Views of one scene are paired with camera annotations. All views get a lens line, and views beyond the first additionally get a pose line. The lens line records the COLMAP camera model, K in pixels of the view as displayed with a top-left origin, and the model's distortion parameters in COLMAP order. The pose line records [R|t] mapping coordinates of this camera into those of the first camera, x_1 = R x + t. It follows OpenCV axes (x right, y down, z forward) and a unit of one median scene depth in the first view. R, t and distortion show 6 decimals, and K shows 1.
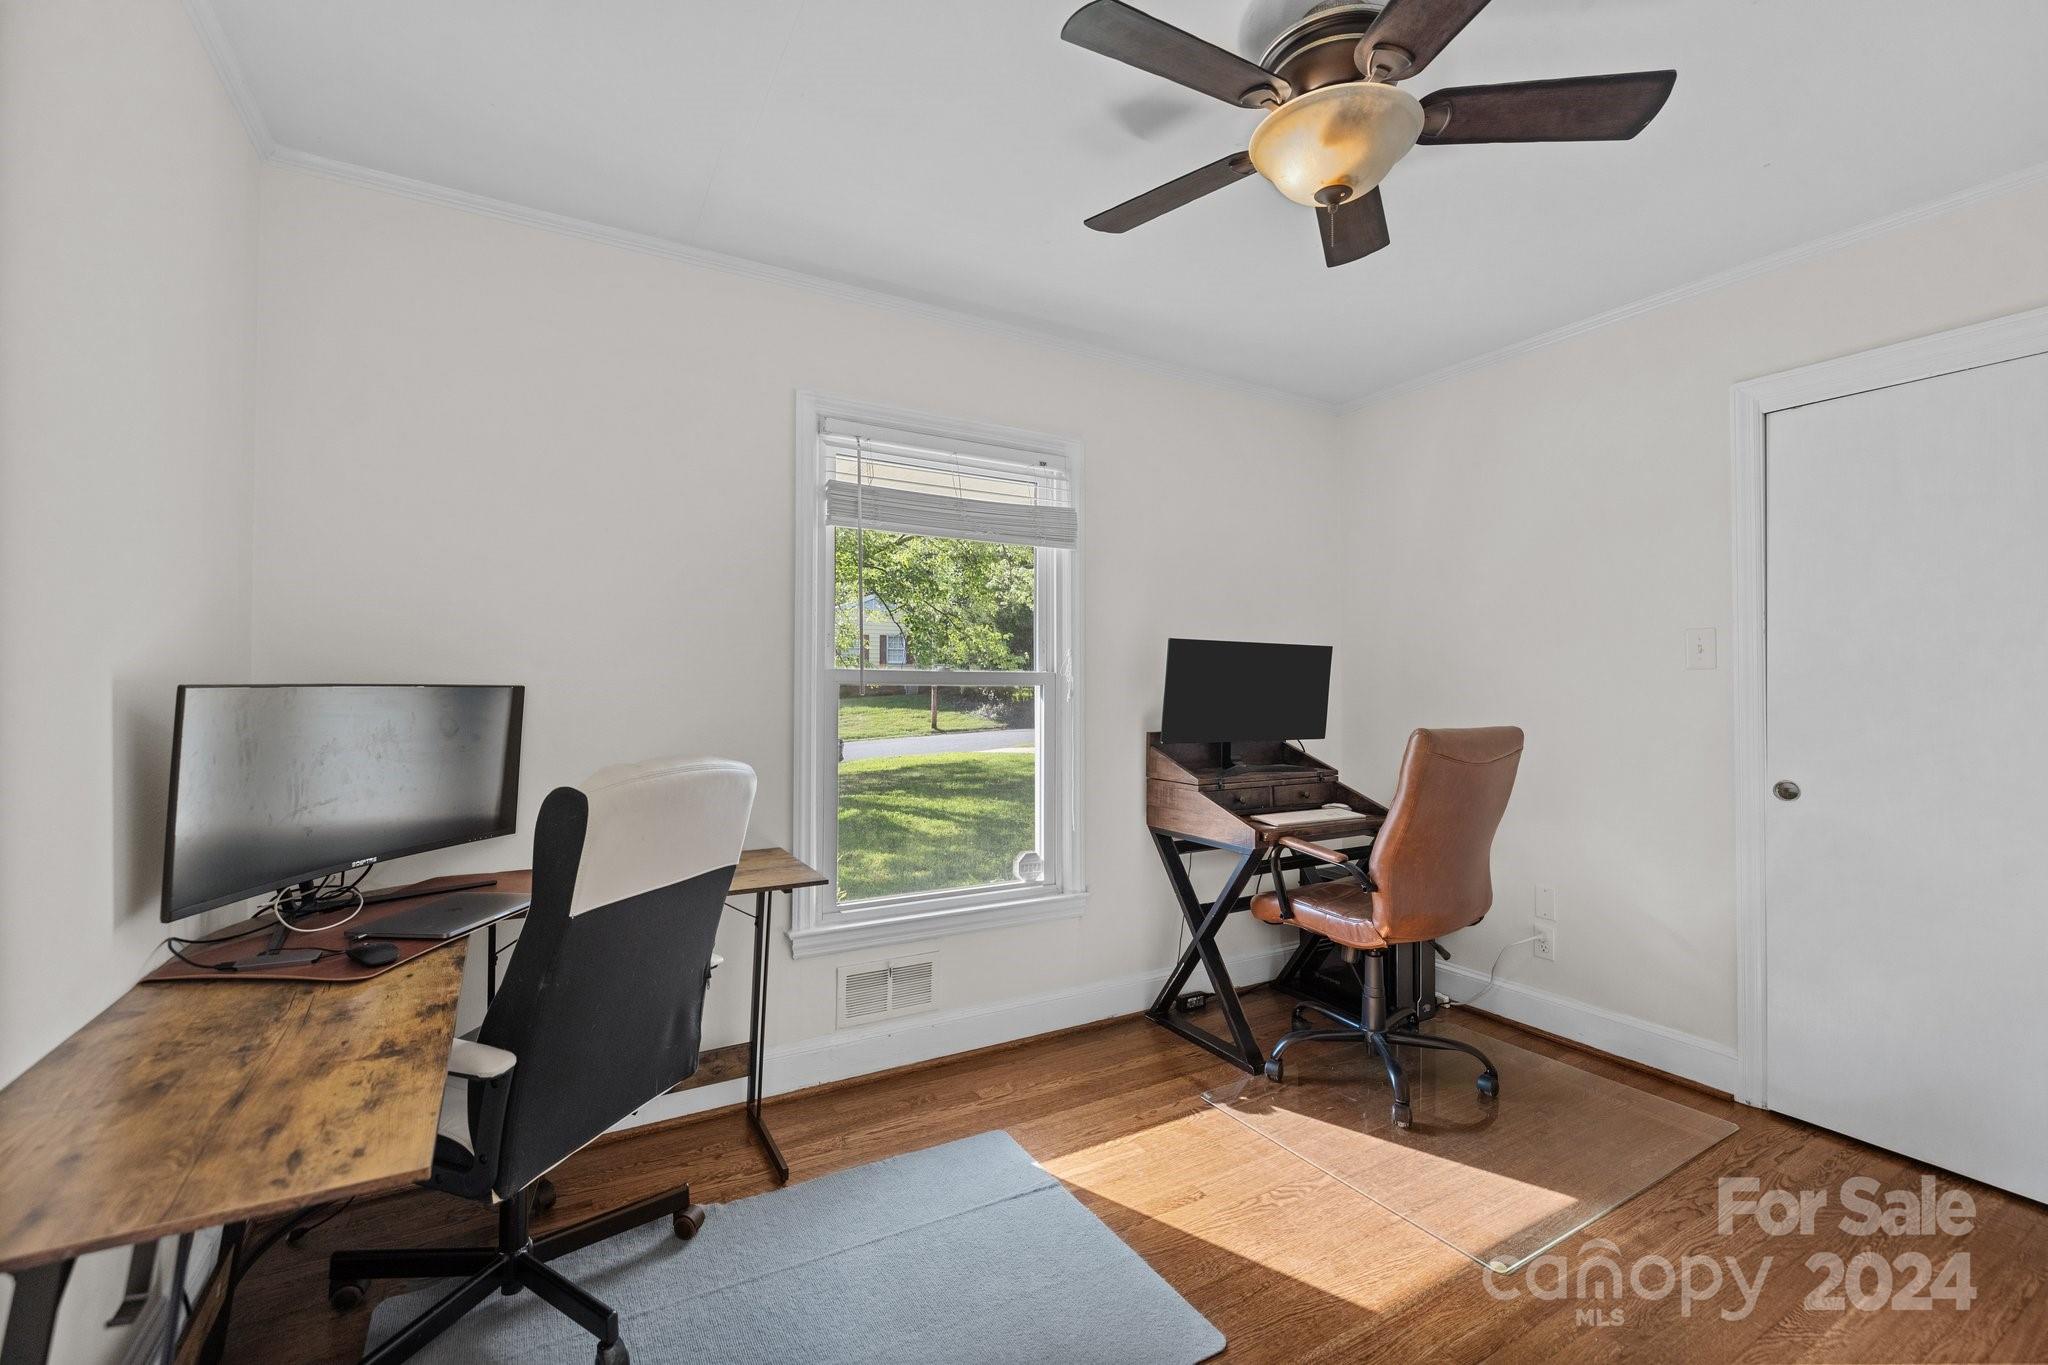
lens RADIAL K [[871.8, 0, 1016.6], [0, 871.8, 685.2], [0, 0, 1]] dist [-0.003789, -0.000385]
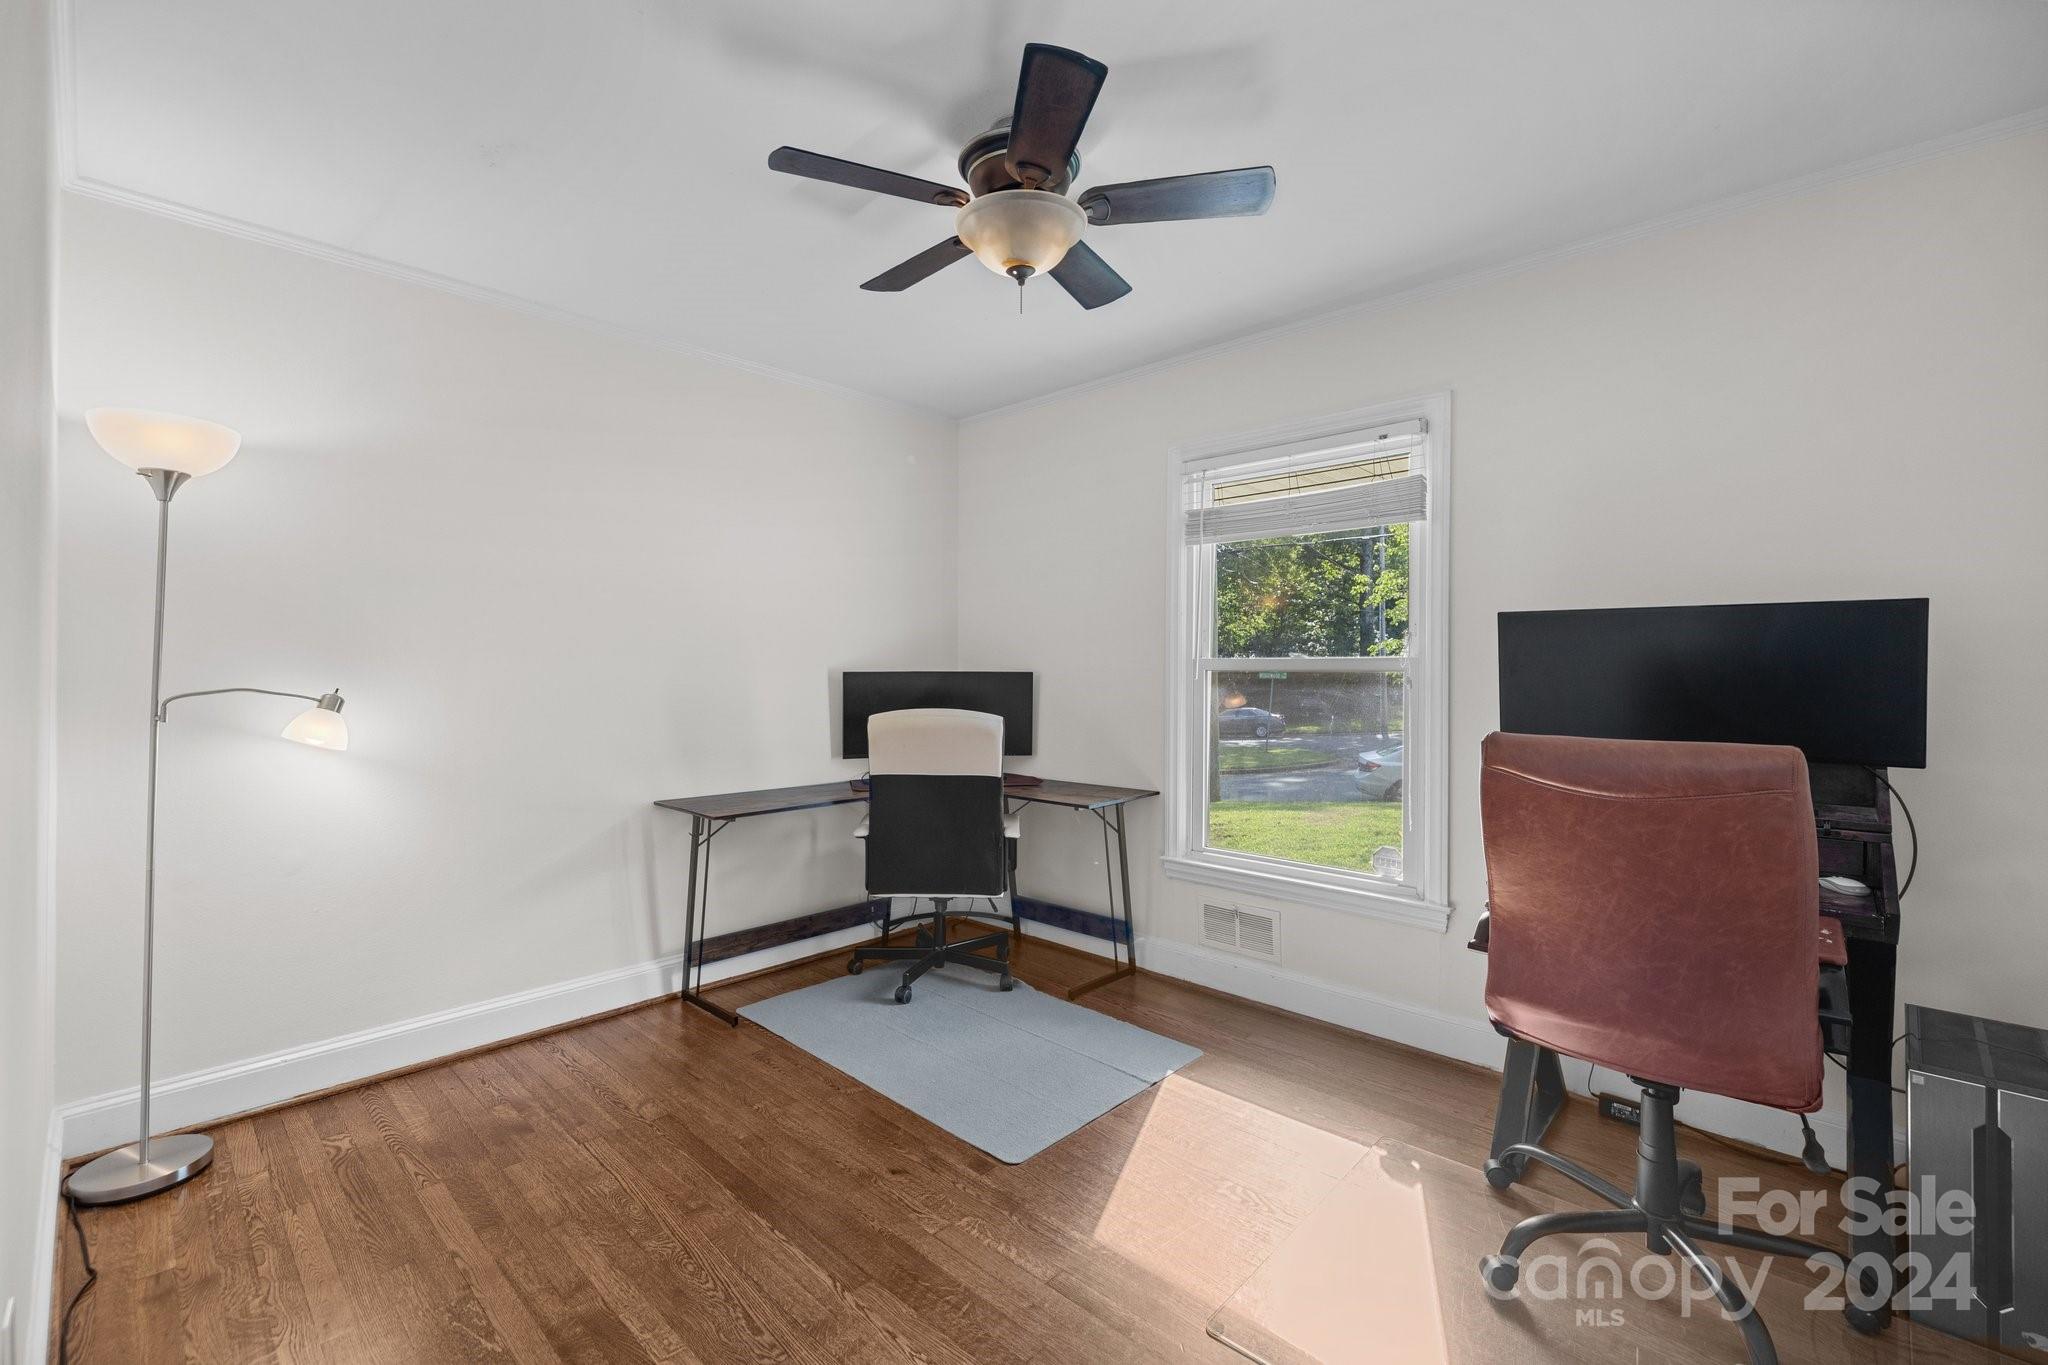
lens RADIAL K [[871.8, 0, 1016.6], [0, 871.8, 685.2], [0, 0, 1]] dist [-0.003789, -0.000385]
pose [[0.280357, 0.011543, -0.959826, 0.933484], [-0.010283, 0.999906, 0.009021, 0.012466], [0.959841, 0.007341, 0.280449, 0.395511]]
